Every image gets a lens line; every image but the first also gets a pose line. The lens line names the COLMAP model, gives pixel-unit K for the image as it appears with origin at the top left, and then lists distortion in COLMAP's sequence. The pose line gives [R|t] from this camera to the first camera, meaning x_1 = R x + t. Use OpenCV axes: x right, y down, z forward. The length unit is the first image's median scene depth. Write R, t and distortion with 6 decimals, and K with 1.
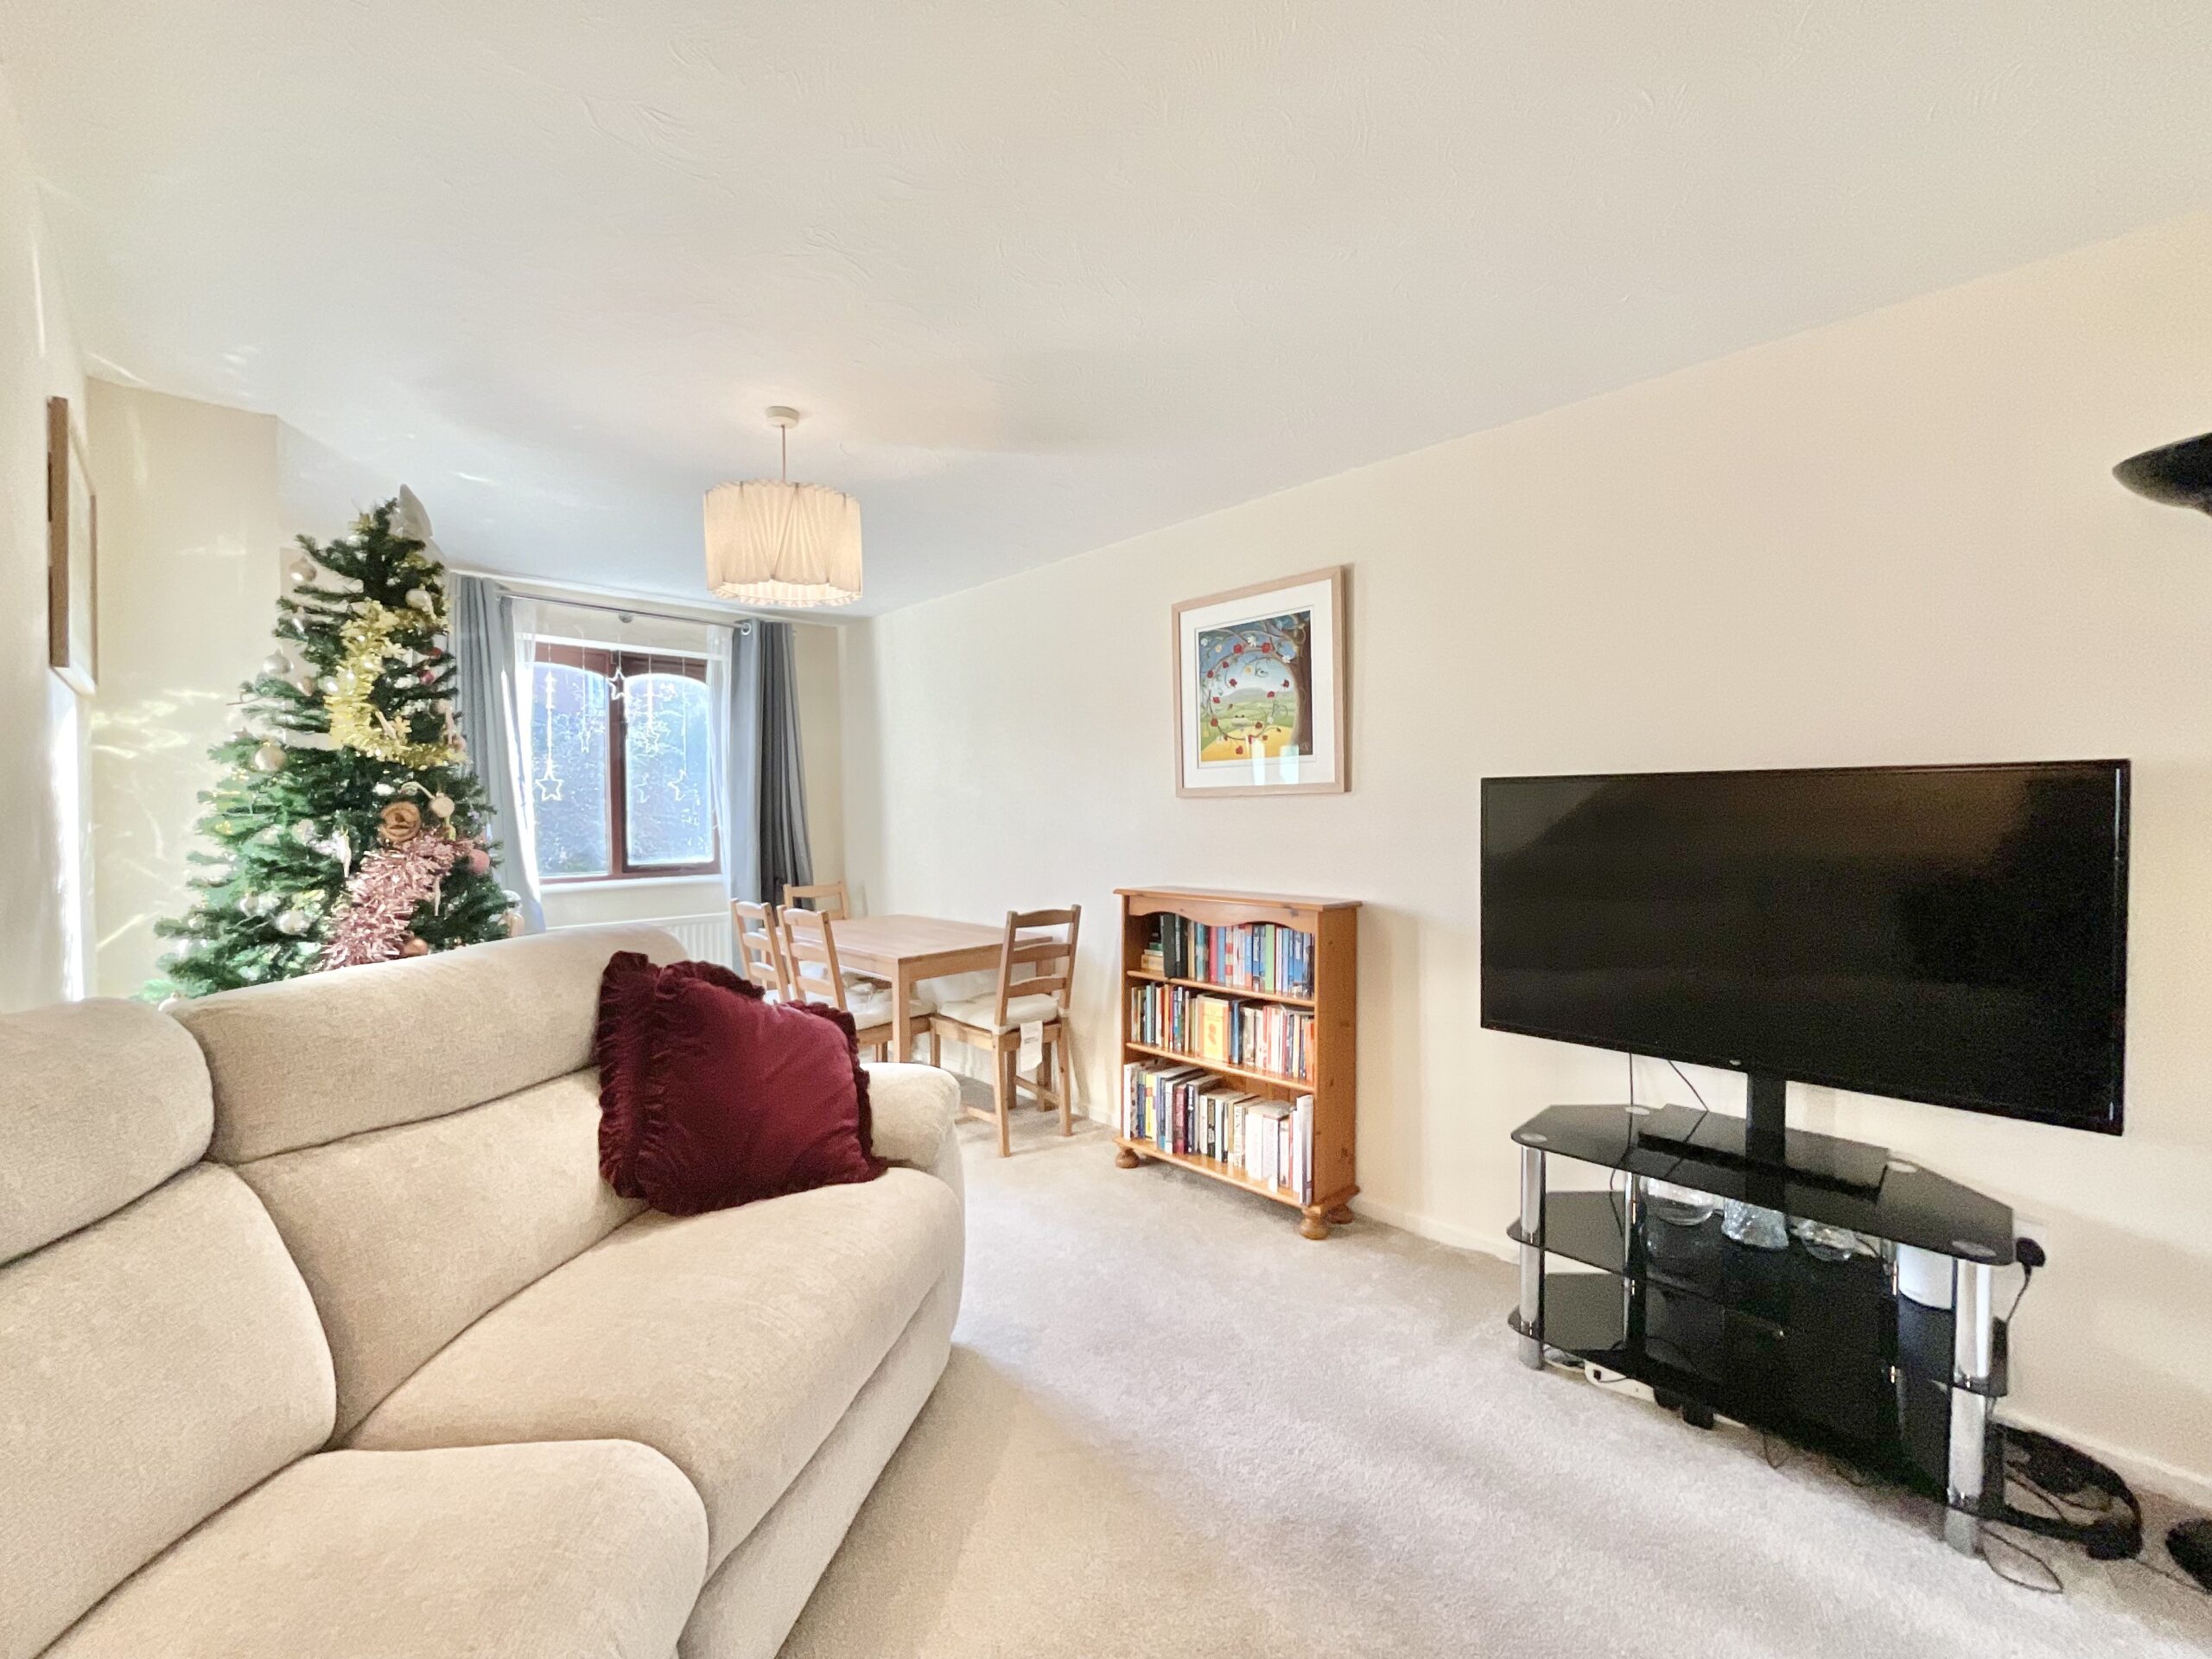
lens RADIAL K [[900.4, 0, 1106.0], [0, 900.4, 829.5], [0, 0, 1]] dist [0.001213, 0.000093]
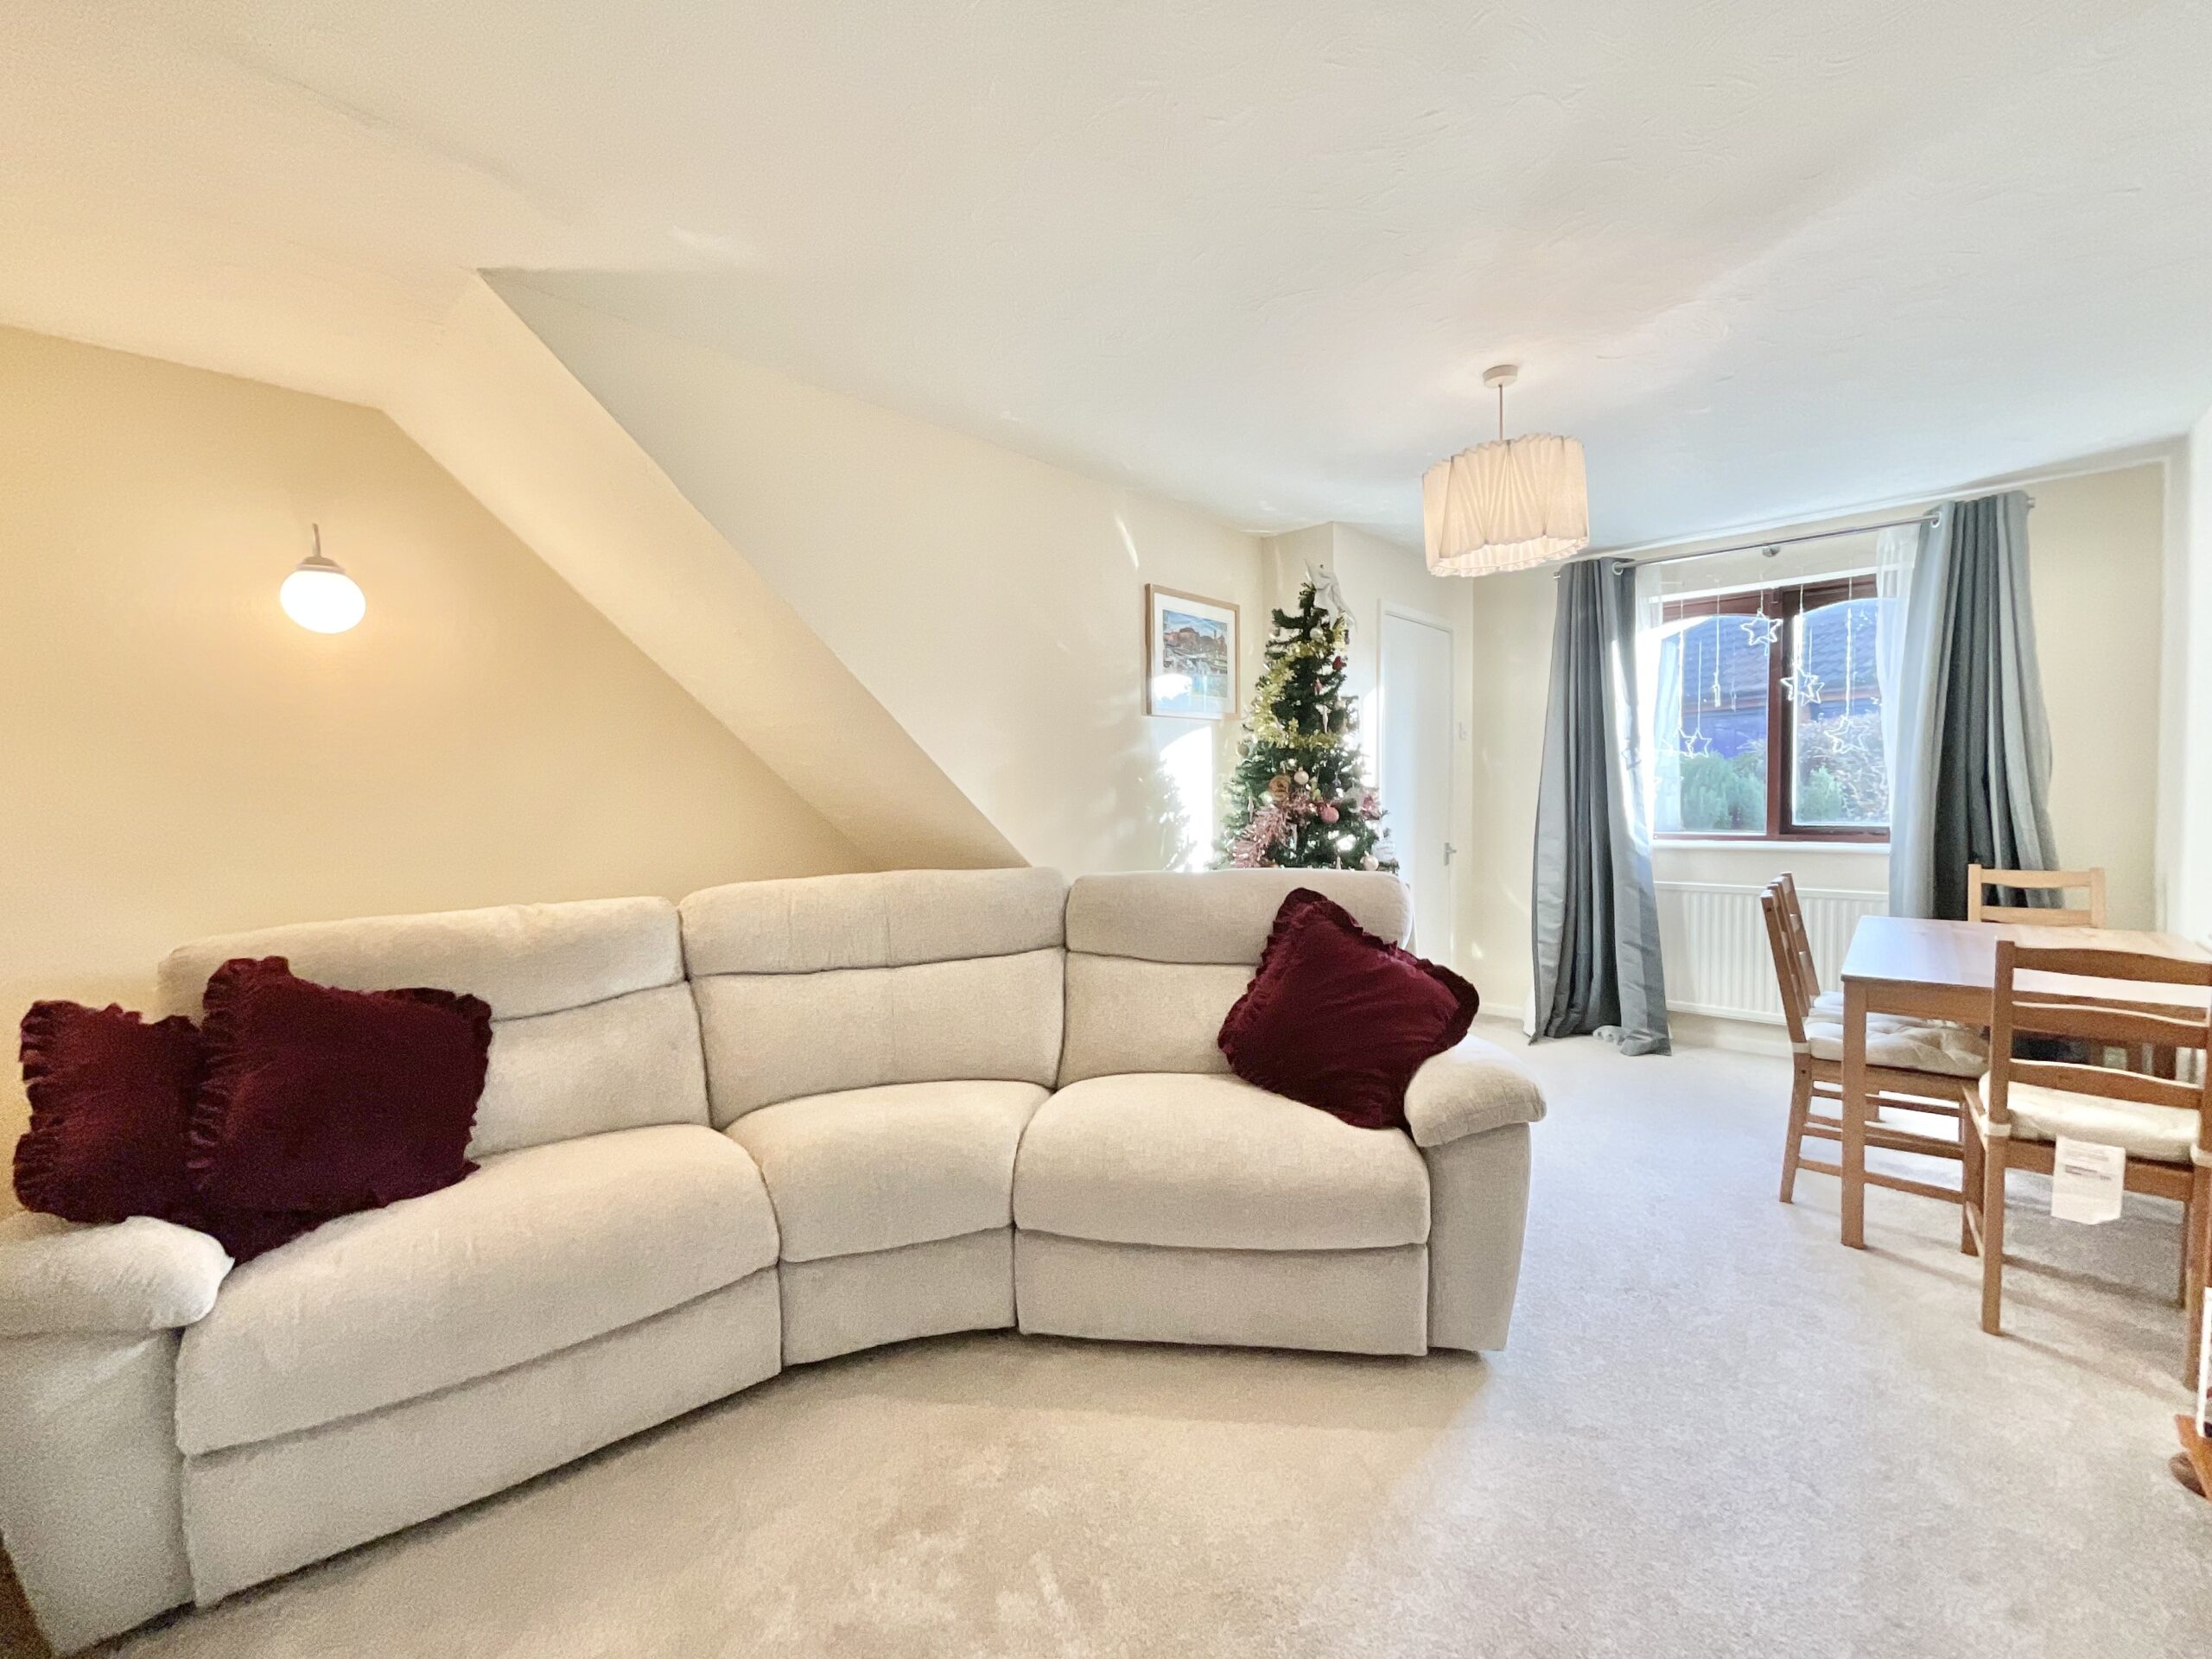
lens RADIAL K [[900.4, 0, 1106.0], [0, 900.4, 829.5], [0, 0, 1]] dist [0.001213, 0.000093]
pose [[0.061150, 0.061145, -0.996254, 0.629959], [0.005017, 0.998090, 0.061566, -0.028573], [0.998116, -0.008763, 0.060726, 0.514555]]
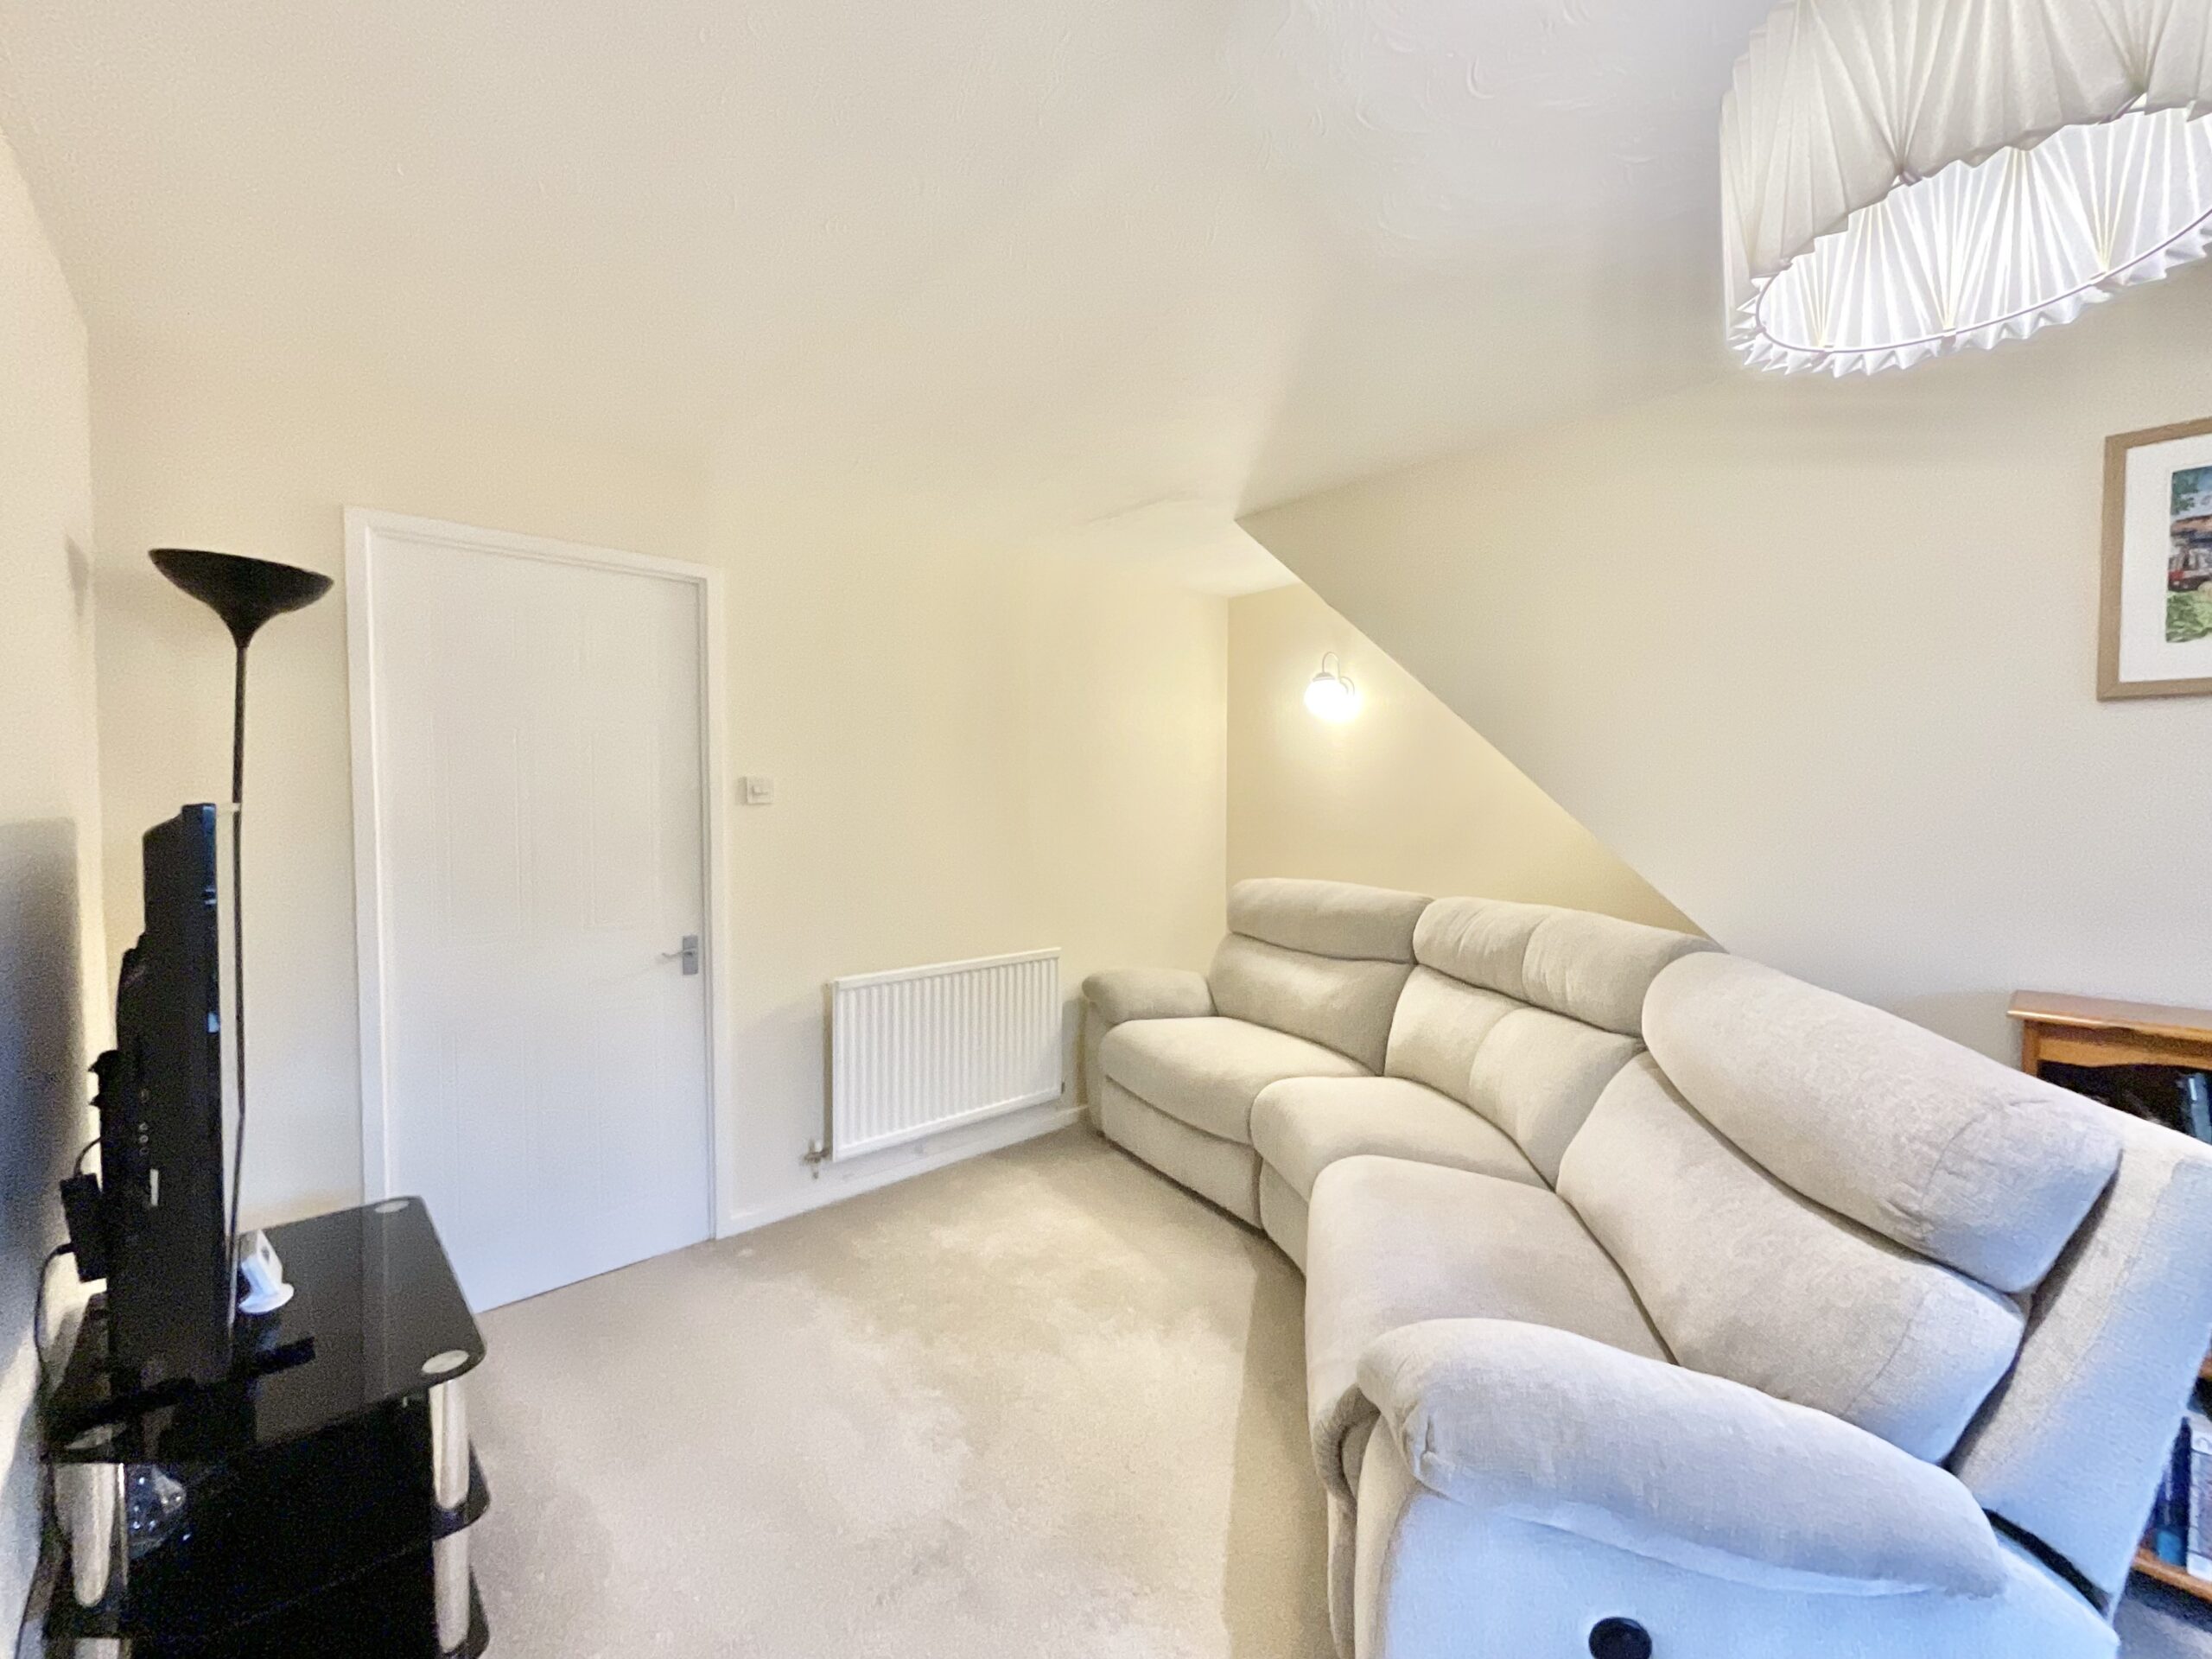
lens RADIAL K [[893.5, 0, 1109.9], [0, 893.5, 836.7], [0, 0, 1]] dist [-0.001989, -0.000182]
pose [[-0.999809, 0.007865, 0.017867, -0.017641], [0.008954, 0.998055, 0.061698, -0.062893], [-0.017347, 0.061846, -0.997935, 1.398164]]
